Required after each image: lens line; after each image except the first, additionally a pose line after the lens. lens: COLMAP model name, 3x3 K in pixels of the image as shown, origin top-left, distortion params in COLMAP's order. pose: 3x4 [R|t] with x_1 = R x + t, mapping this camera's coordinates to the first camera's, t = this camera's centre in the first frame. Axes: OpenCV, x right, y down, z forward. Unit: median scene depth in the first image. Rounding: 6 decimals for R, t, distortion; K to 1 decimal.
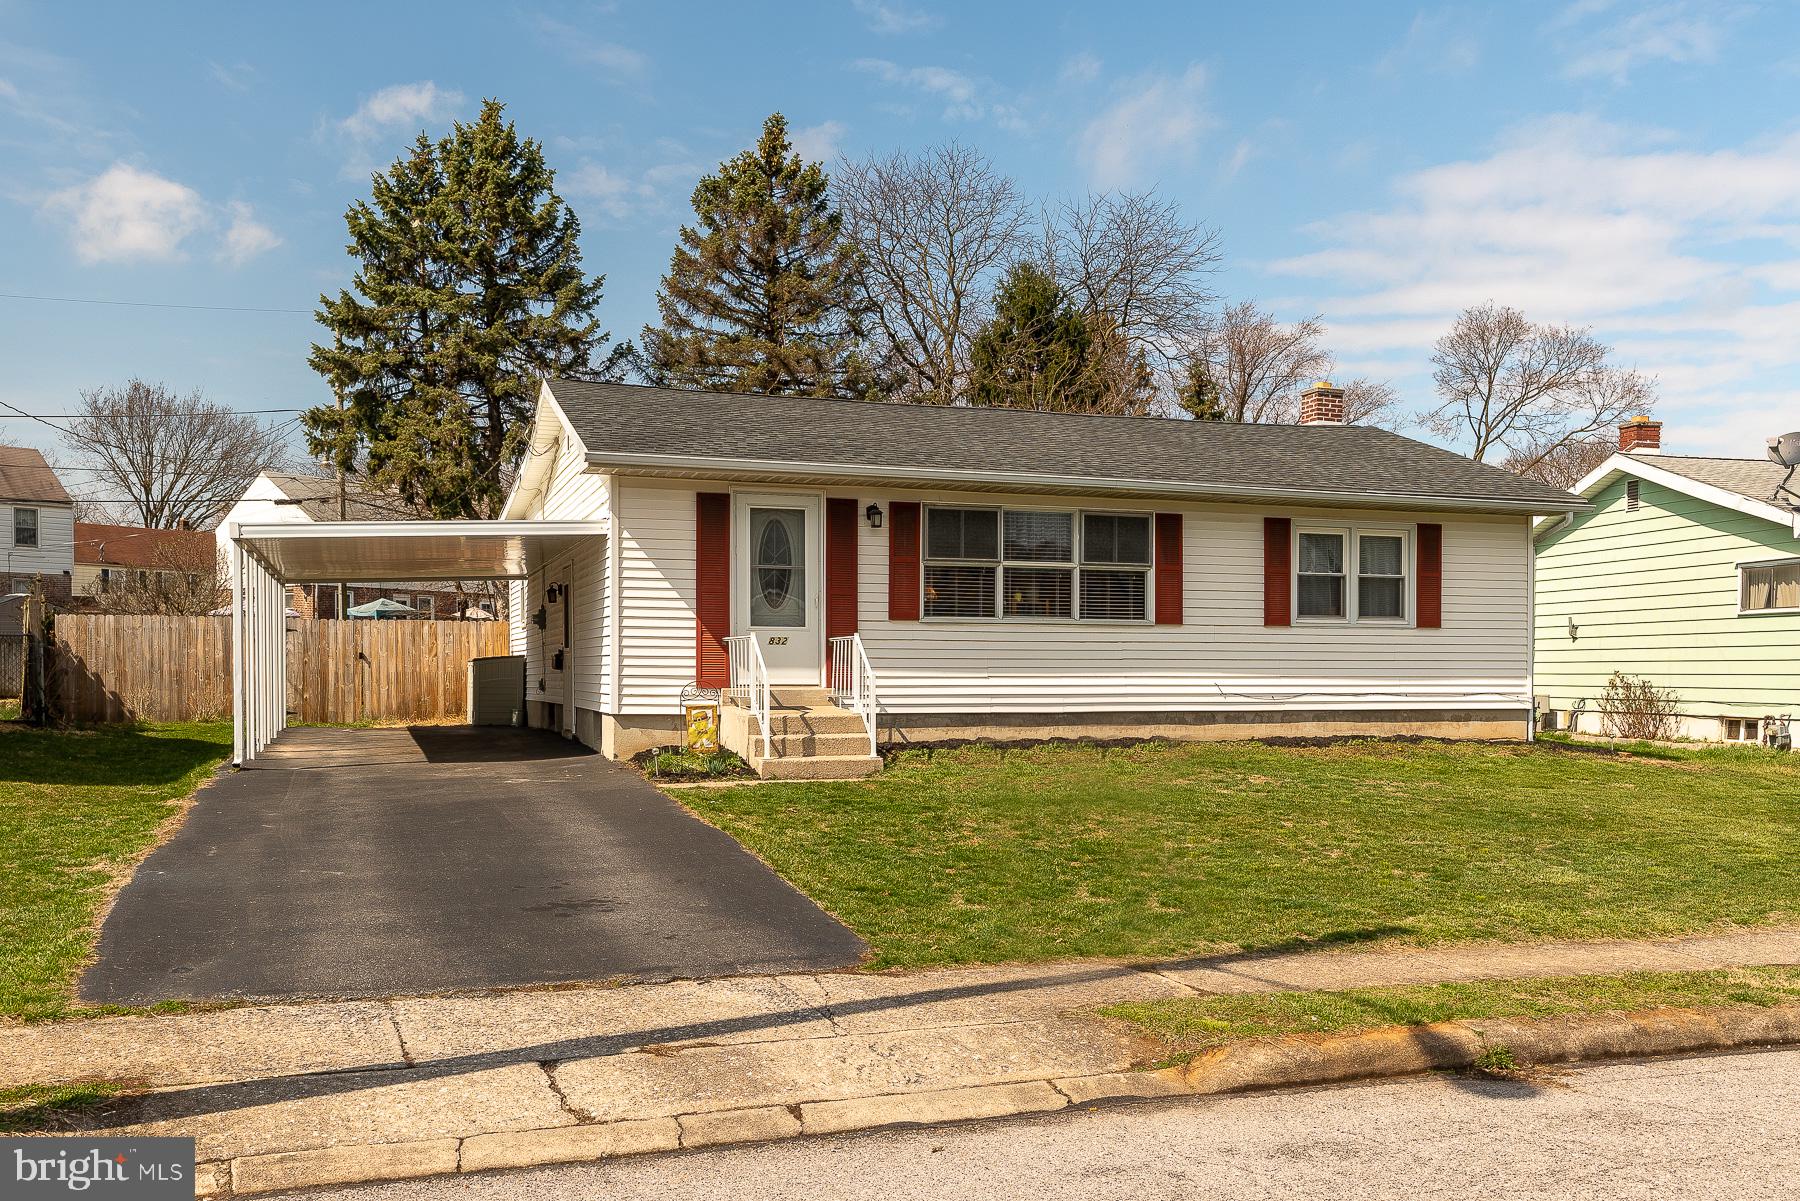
lens RADIAL K [[1428.1, 0, 901.5], [0, 1428.1, 599.1], [0, 0, 1]] dist [-0.010097, -0.000379]
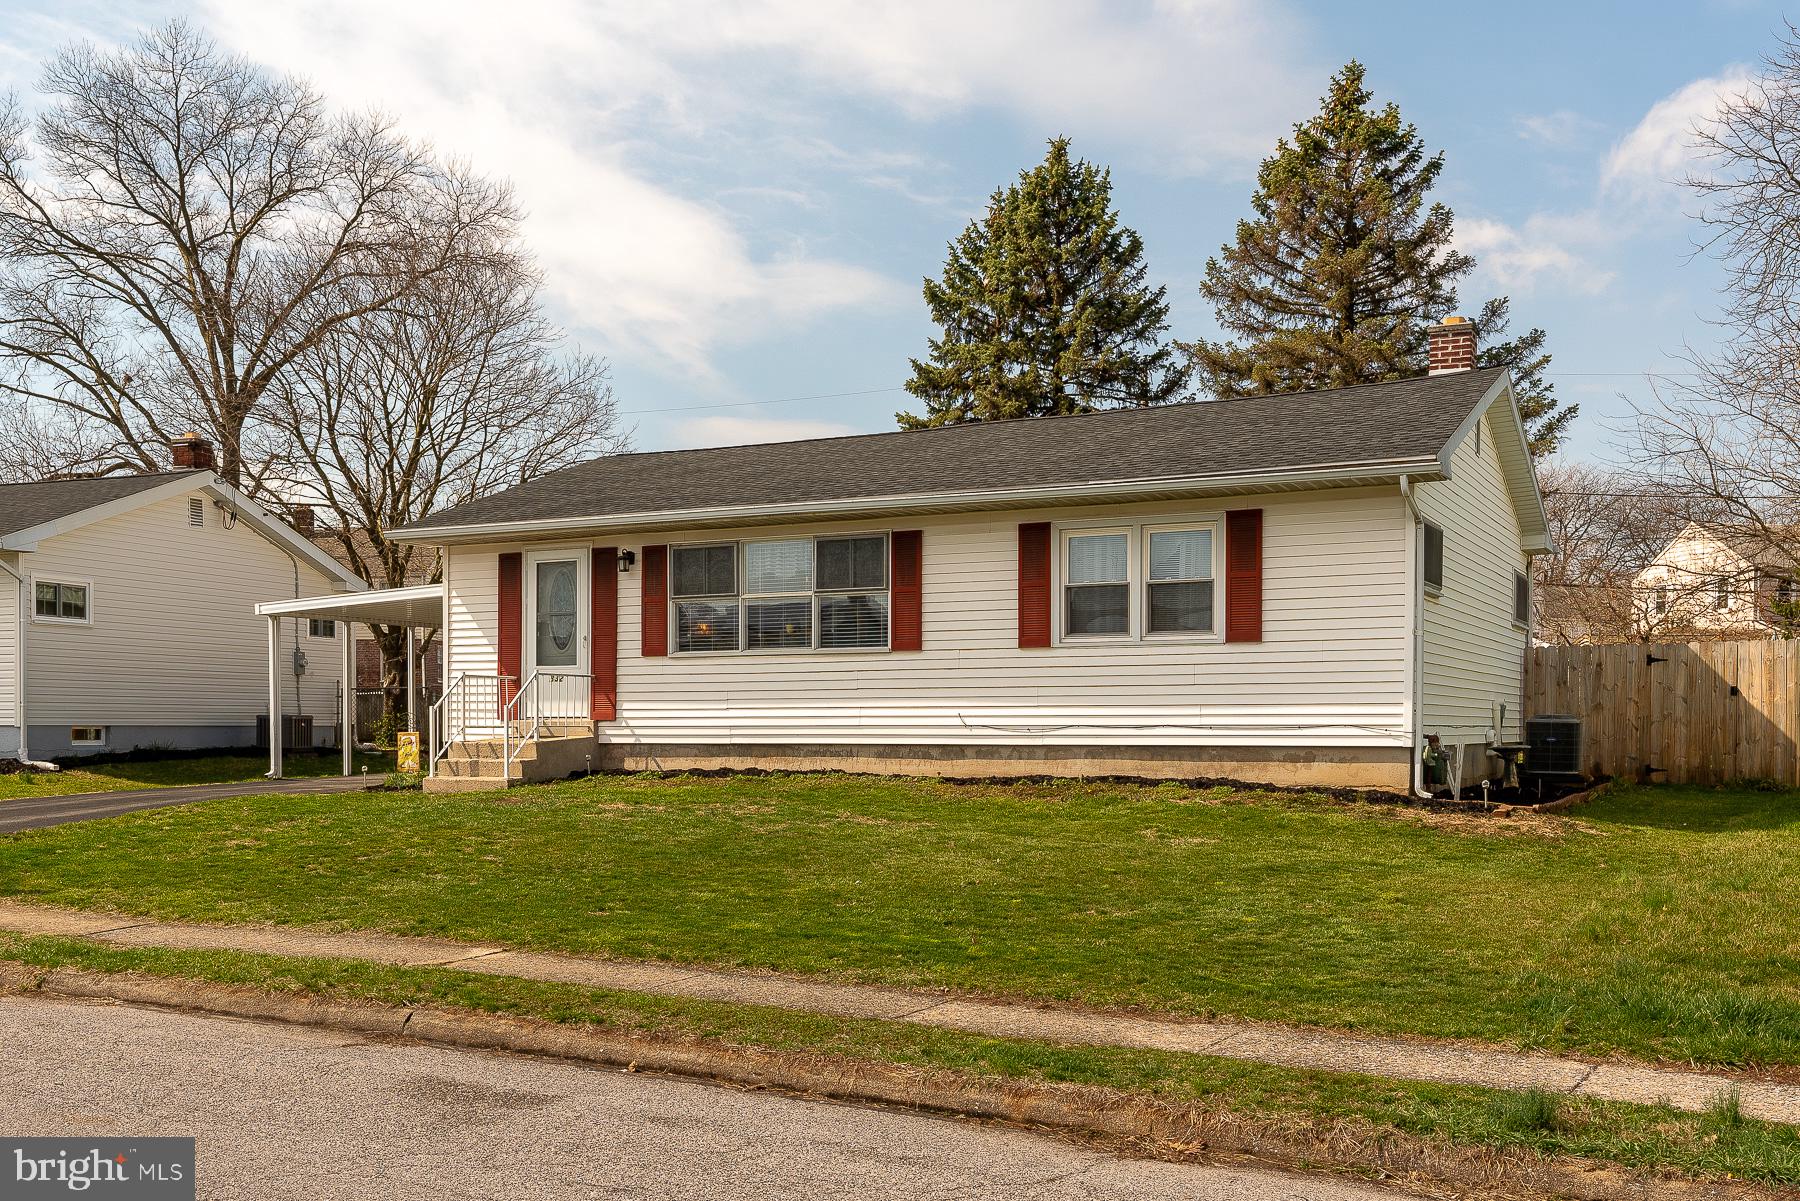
lens RADIAL K [[1658.5, 0, 902.5], [0, 1658.5, 614.7], [0, 0, 1]] dist [0.007219, 0.000000]
pose [[0.709026, -0.050846, -0.703347, 0.868913], [0.038685, 0.998700, -0.033199, 0.027790], [0.704121, -0.003670, 0.710071, 0.217160]]
